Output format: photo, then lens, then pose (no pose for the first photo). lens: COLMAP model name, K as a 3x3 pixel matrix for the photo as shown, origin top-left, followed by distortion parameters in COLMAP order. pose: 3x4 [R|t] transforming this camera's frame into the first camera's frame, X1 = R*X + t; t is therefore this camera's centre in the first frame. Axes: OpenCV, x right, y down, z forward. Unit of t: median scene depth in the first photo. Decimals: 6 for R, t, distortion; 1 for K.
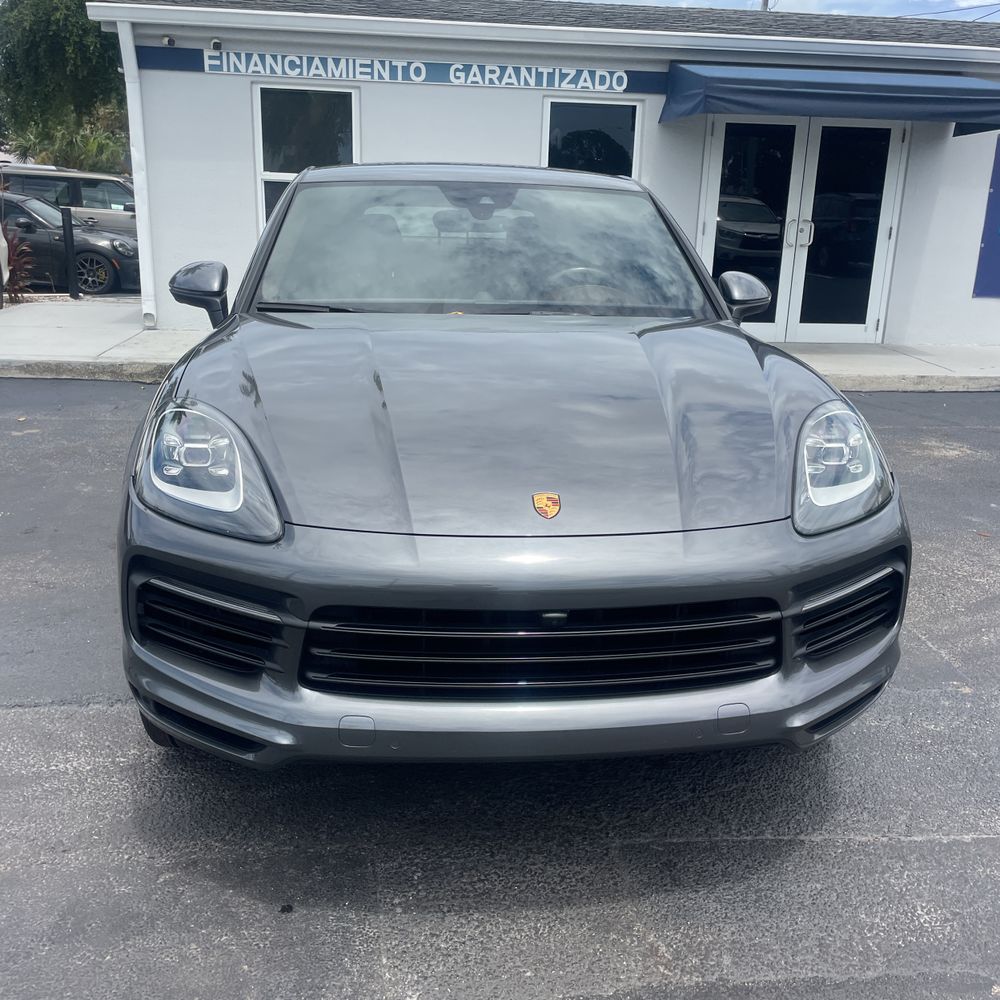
lens RADIAL K [[1014.5, 0, 499.2], [0, 1014.5, 514.5], [0, 0, 1]] dist [0.078499, -0.102732]
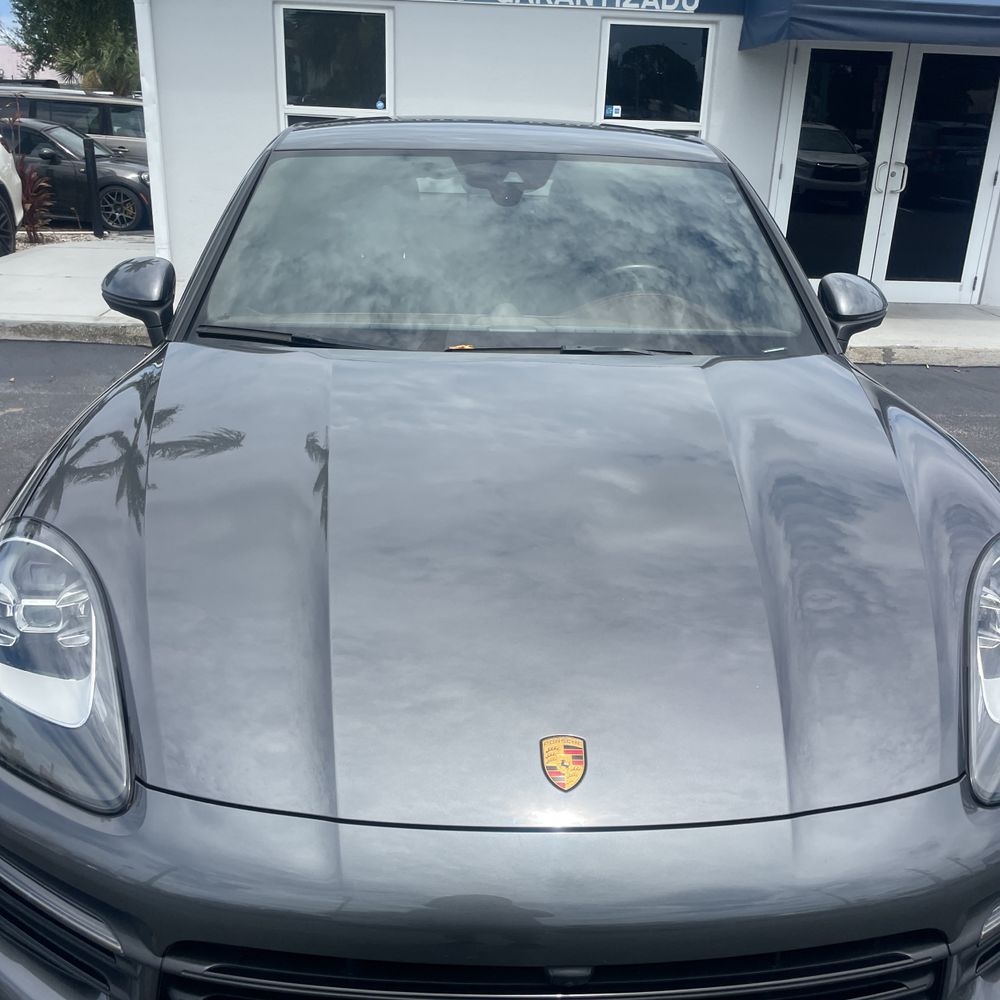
lens RADIAL K [[1014.5, 0, 499.2], [0, 1014.5, 514.5], [0, 0, 1]] dist [0.078499, -0.102732]
pose [[0.998543, 0.023591, -0.048528, 0.007772], [-0.020128, 0.997298, 0.070648, -0.044429], [0.050064, -0.069568, 0.996320, 0.089838]]
